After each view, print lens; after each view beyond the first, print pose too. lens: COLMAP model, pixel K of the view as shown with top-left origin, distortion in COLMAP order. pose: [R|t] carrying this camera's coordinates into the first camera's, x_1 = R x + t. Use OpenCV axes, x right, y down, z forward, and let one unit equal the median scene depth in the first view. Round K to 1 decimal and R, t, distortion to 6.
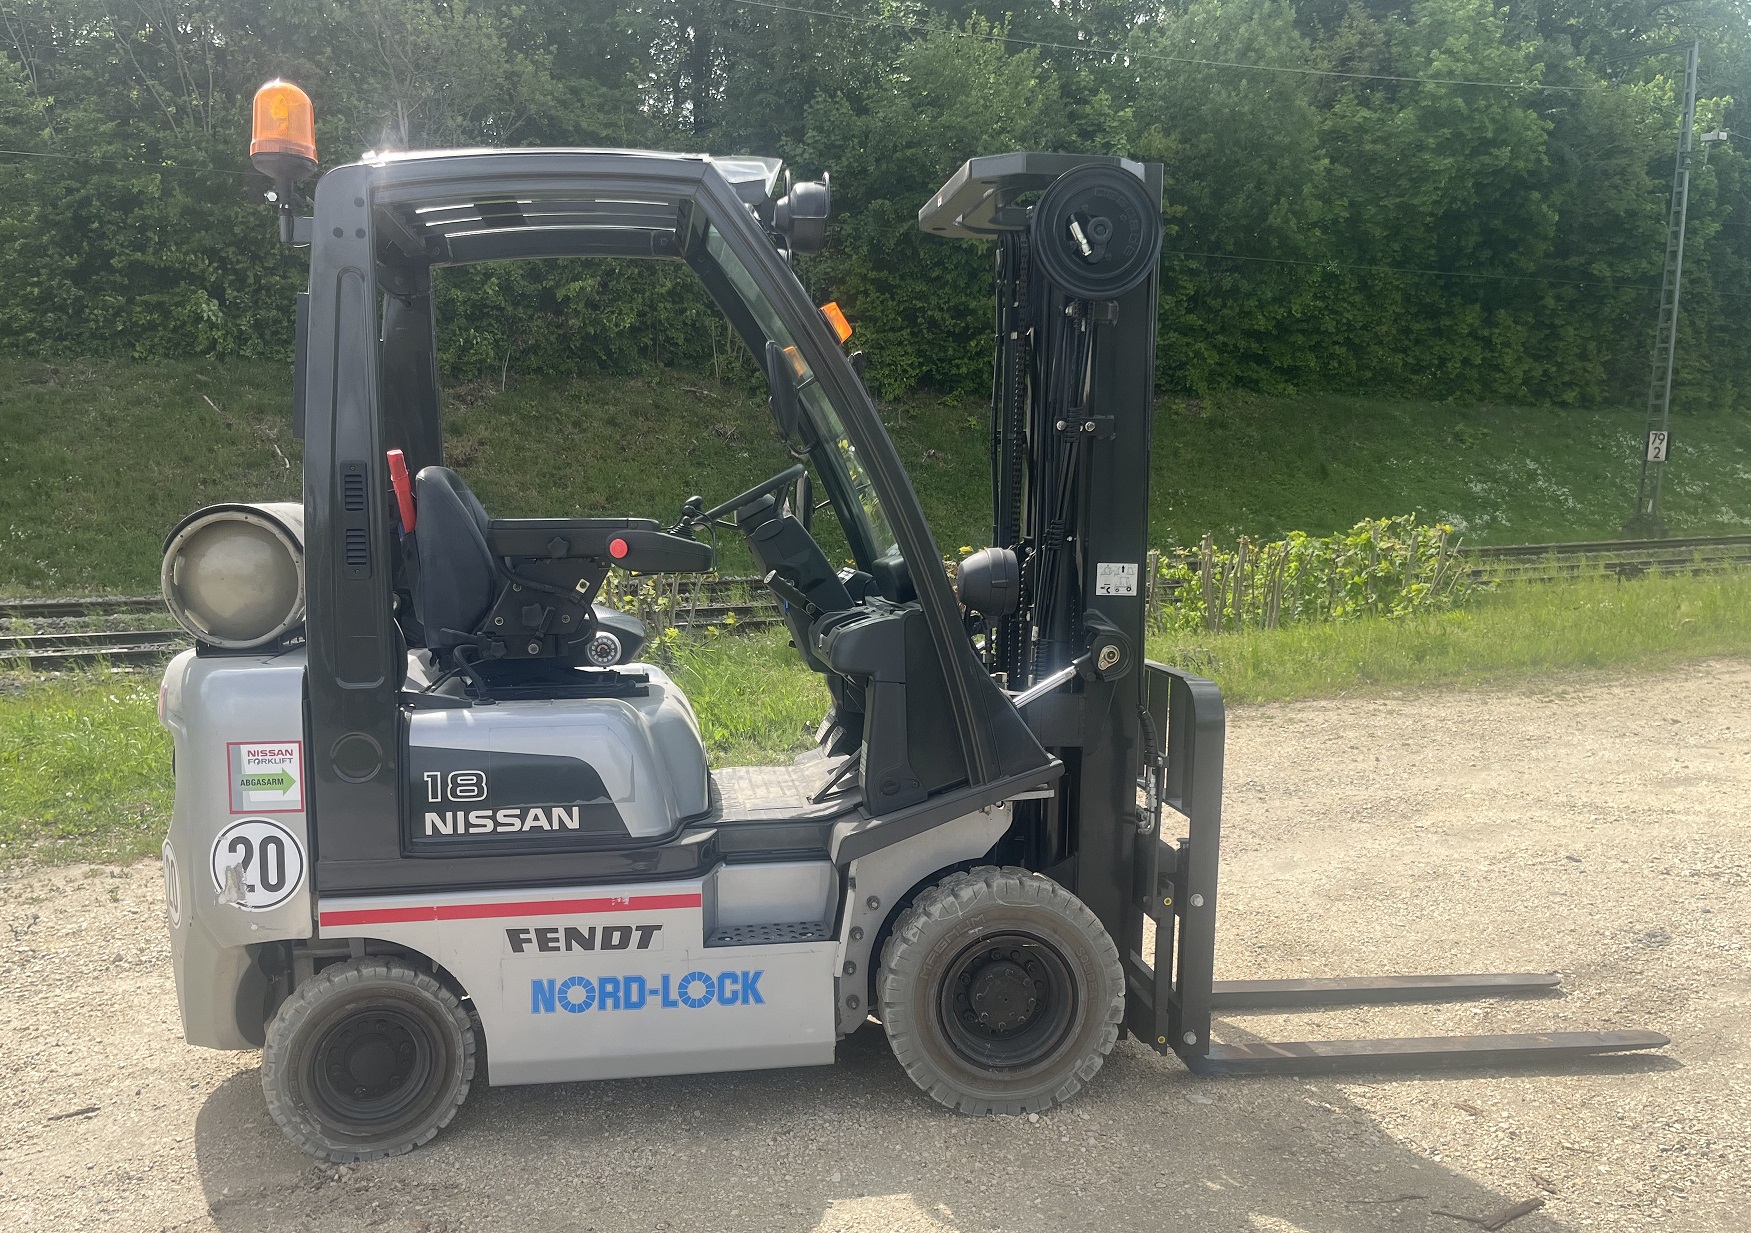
lens RADIAL K [[1553.3, 0, 838.9], [0, 1553.3, 646.3], [0, 0, 1]] dist [0.053195, 0.002828]
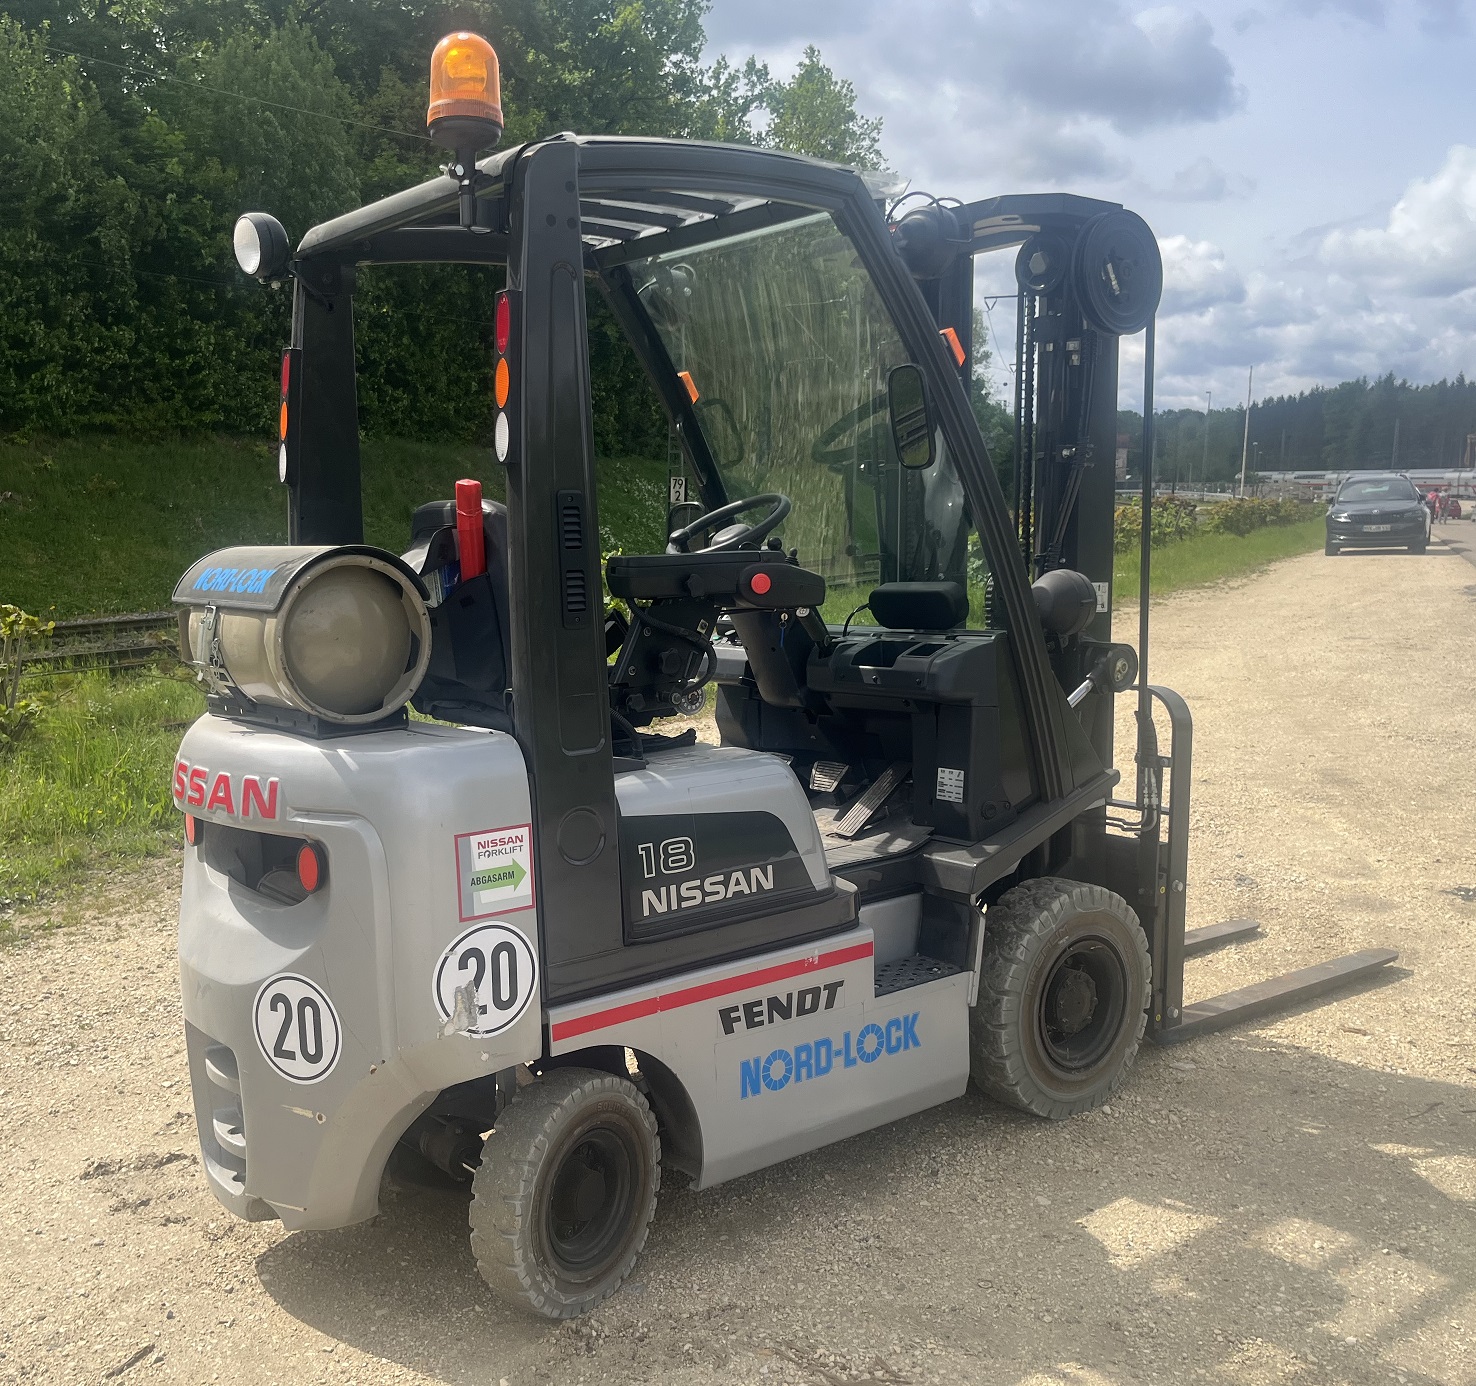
lens RADIAL K [[1536.3, 0, 689.8], [0, 1536.3, 695.8], [0, 0, 1]] dist [0.073242, 0.000000]
pose [[0.872528, -0.070299, 0.483481, -0.635568], [0.068054, 0.997434, 0.022213, -0.018849], [-0.483802, 0.013521, 0.875073, 0.231591]]
